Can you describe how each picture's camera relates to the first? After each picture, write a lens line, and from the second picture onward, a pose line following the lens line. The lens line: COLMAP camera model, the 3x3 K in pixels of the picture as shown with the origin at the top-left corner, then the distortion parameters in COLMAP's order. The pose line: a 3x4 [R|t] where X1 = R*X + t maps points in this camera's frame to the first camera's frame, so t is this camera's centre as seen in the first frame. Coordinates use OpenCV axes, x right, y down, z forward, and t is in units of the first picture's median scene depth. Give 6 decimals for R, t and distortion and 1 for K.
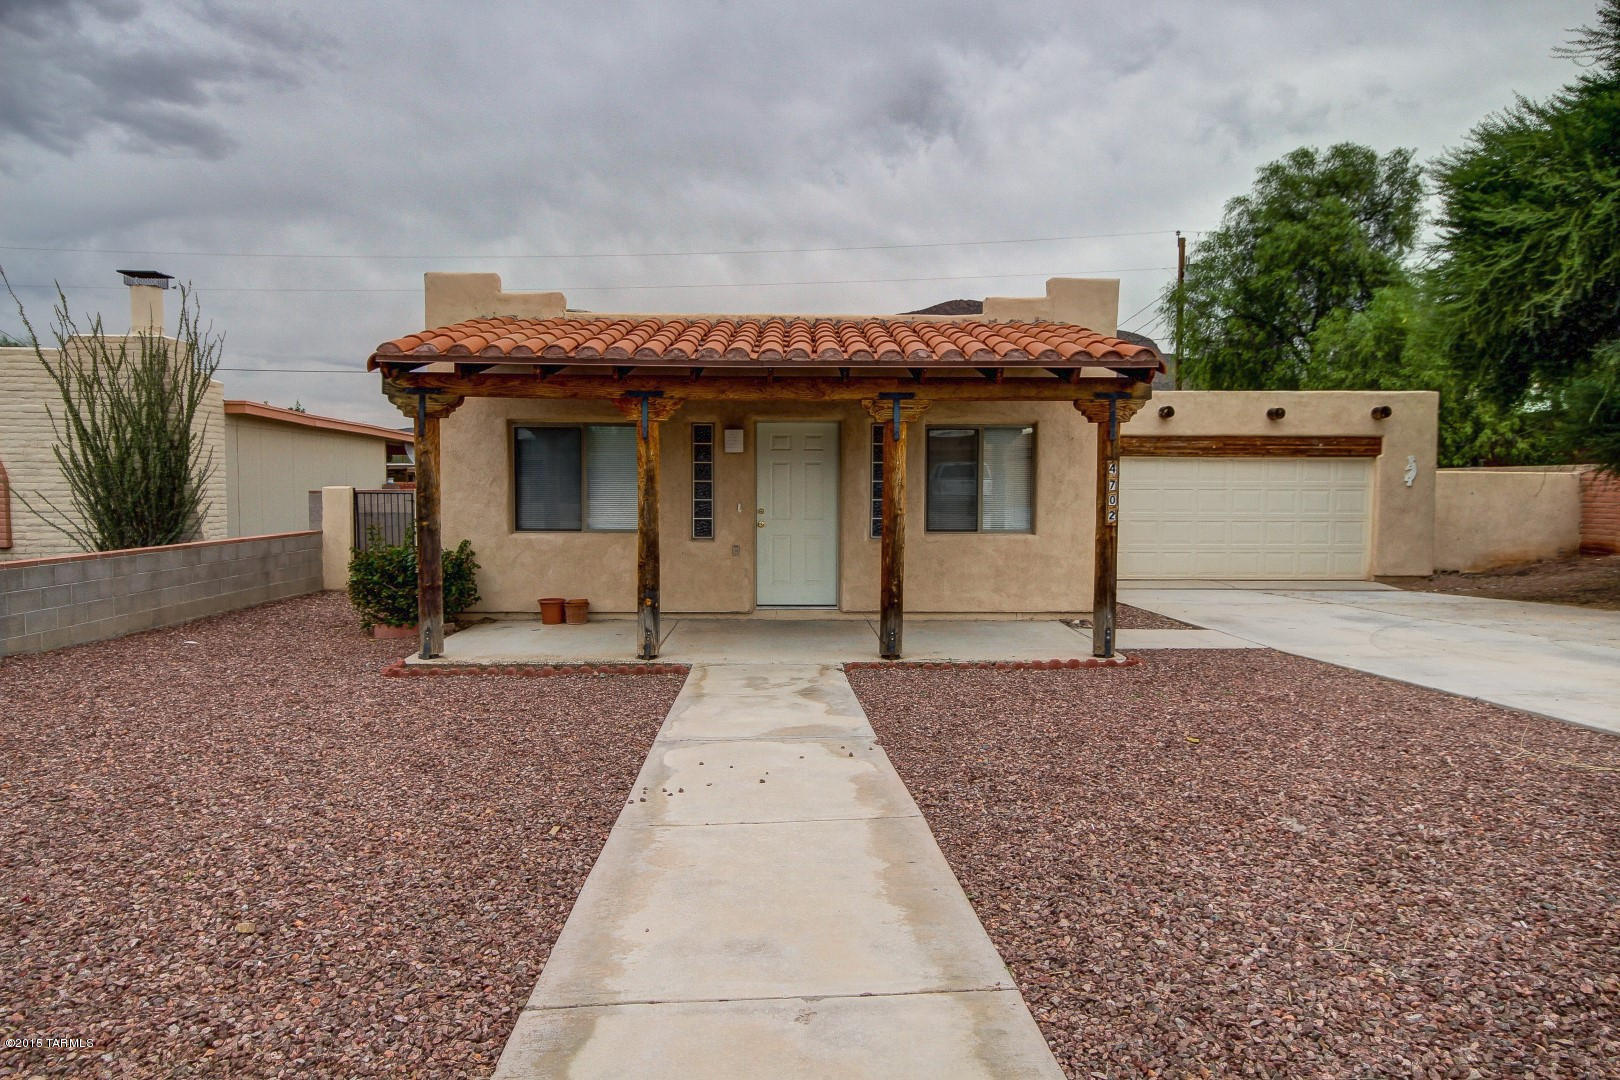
lens RADIAL K [[997.0, 0, 810.0], [0, 997.0, 540.0], [0, 0, 1]] dist [0.017407, 0.000096]
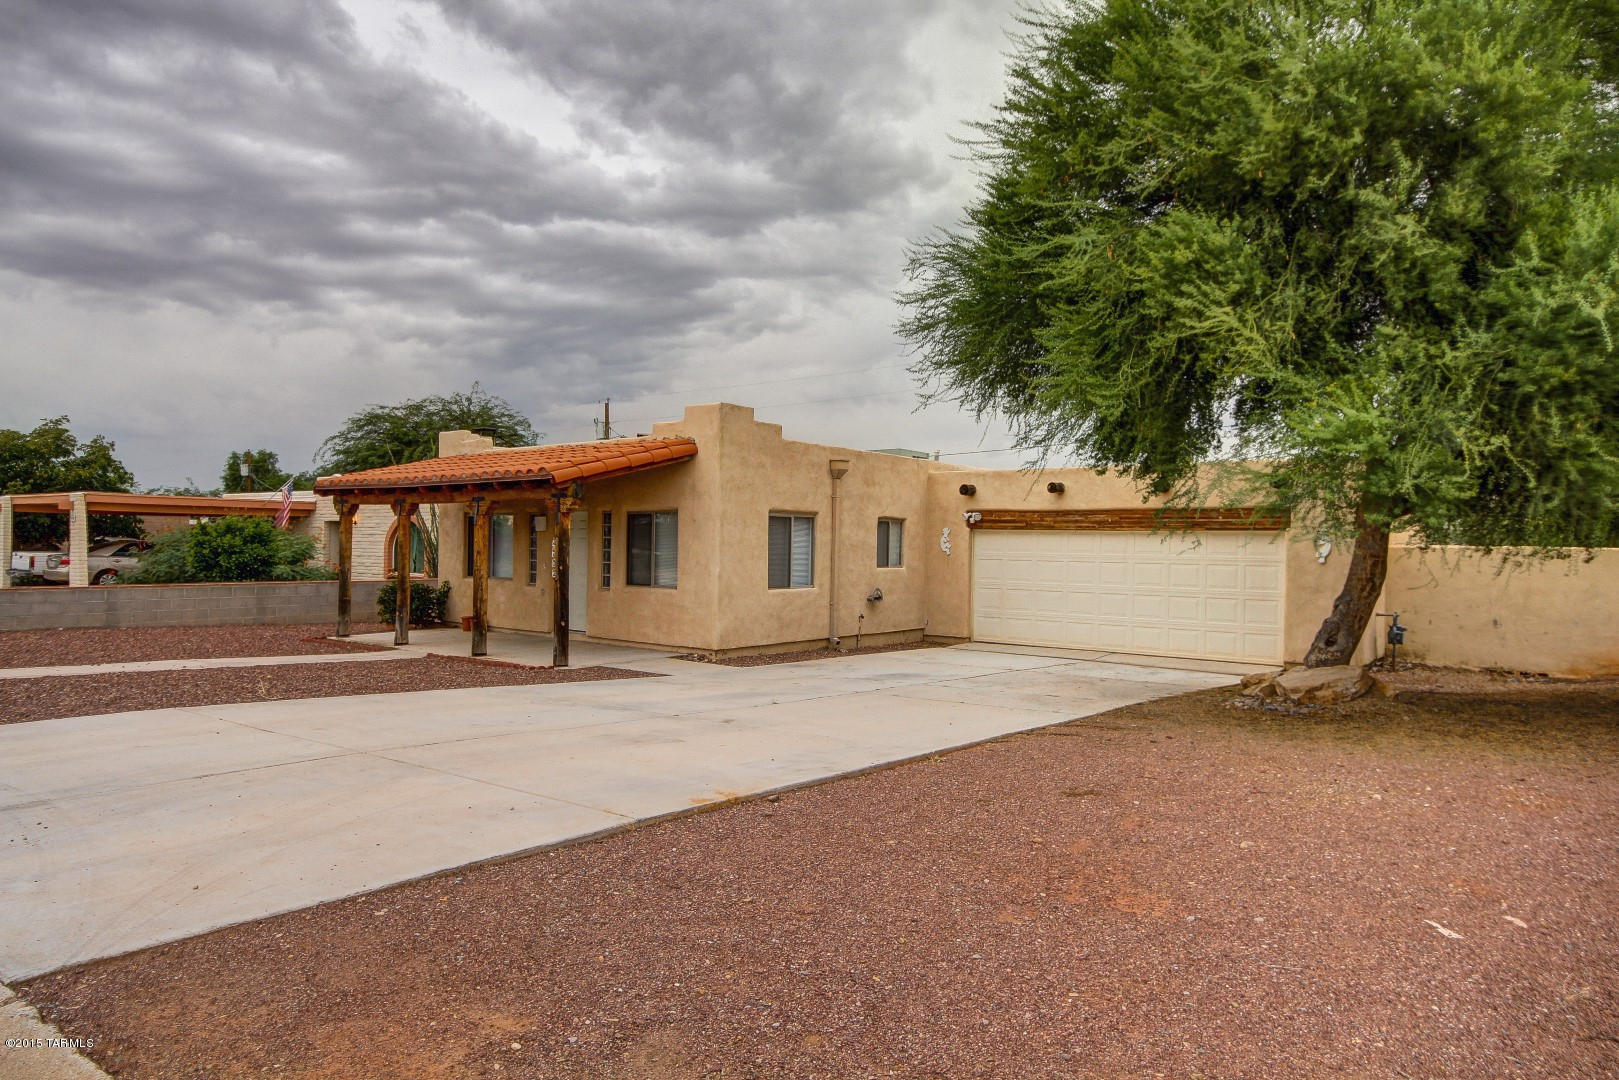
lens RADIAL K [[981.7, 0, 809.5], [0, 981.7, 540.0], [0, 0, 1]] dist [-0.001588, 0.000257]
pose [[0.766982, 0.004607, -0.641652, 1.242214], [-0.046998, 0.997692, -0.049014, -0.015693], [0.639945, 0.067750, 0.765428, 0.068254]]
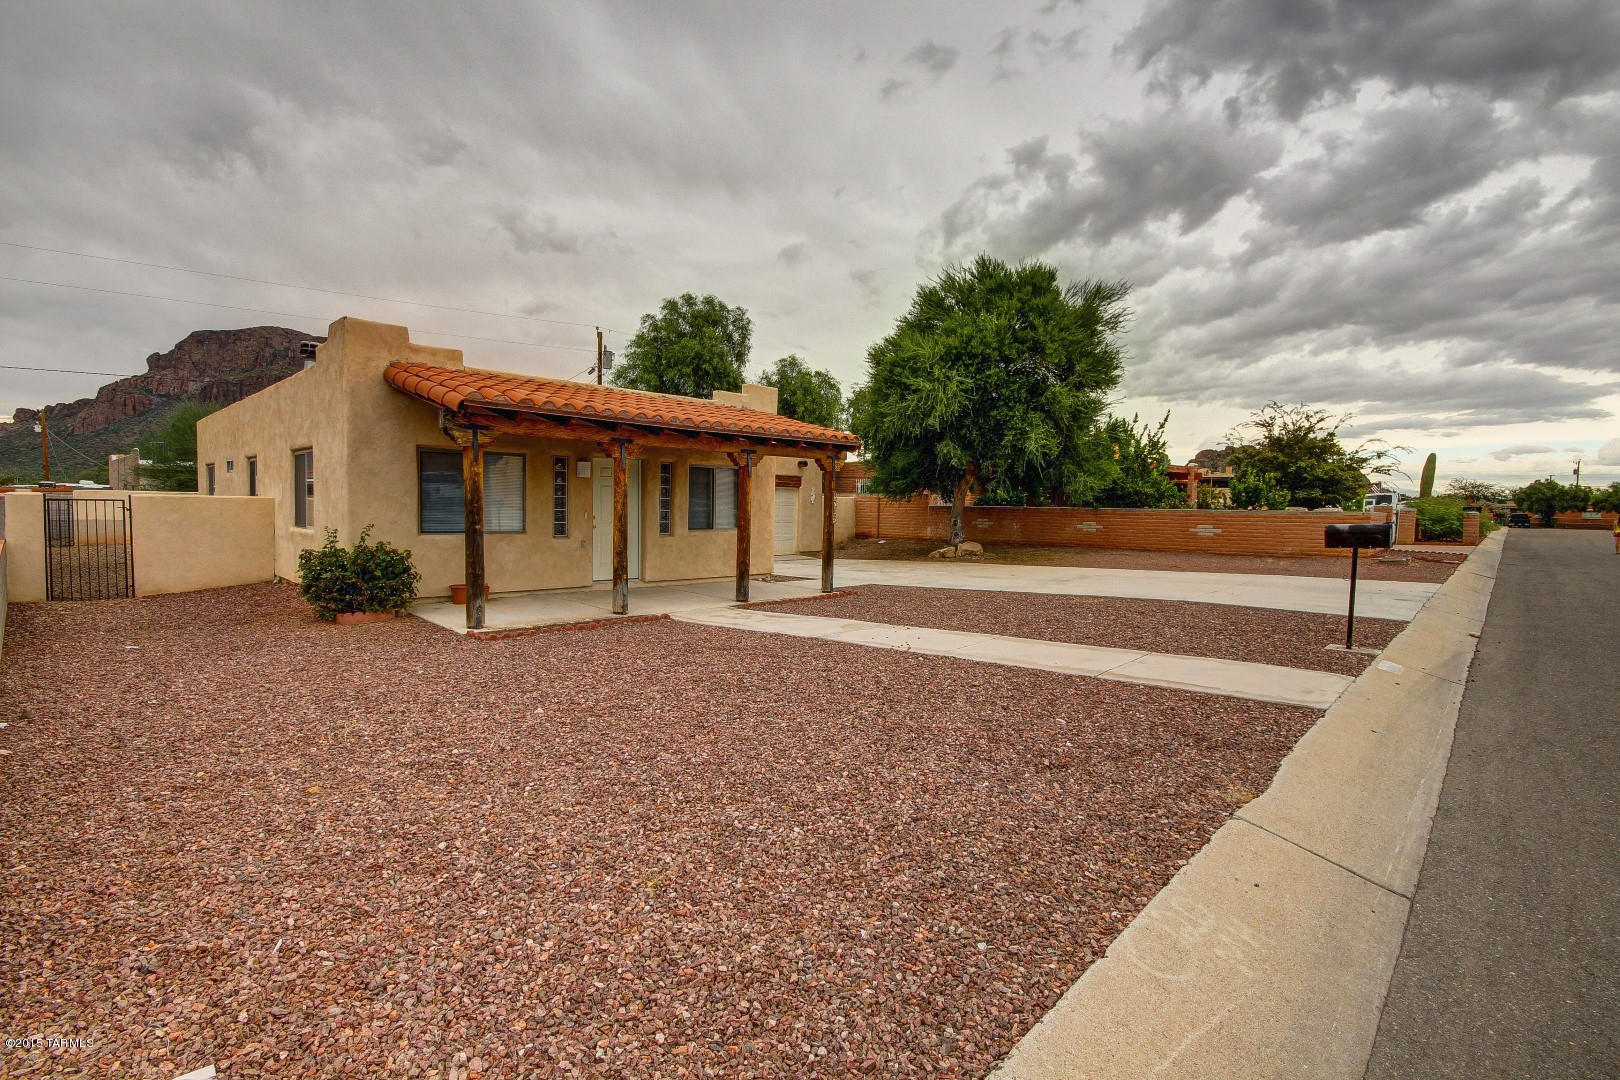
lens RADIAL K [[750.2, 0, 804.9], [0, 750.2, 546.9], [0, 0, 1]] dist [-0.003058, -0.001132]
pose [[0.723809, -0.028485, 0.689412, -0.593913], [0.020803, 0.999594, 0.019460, -0.000286], [-0.689687, 0.000256, 0.724108, -0.019247]]
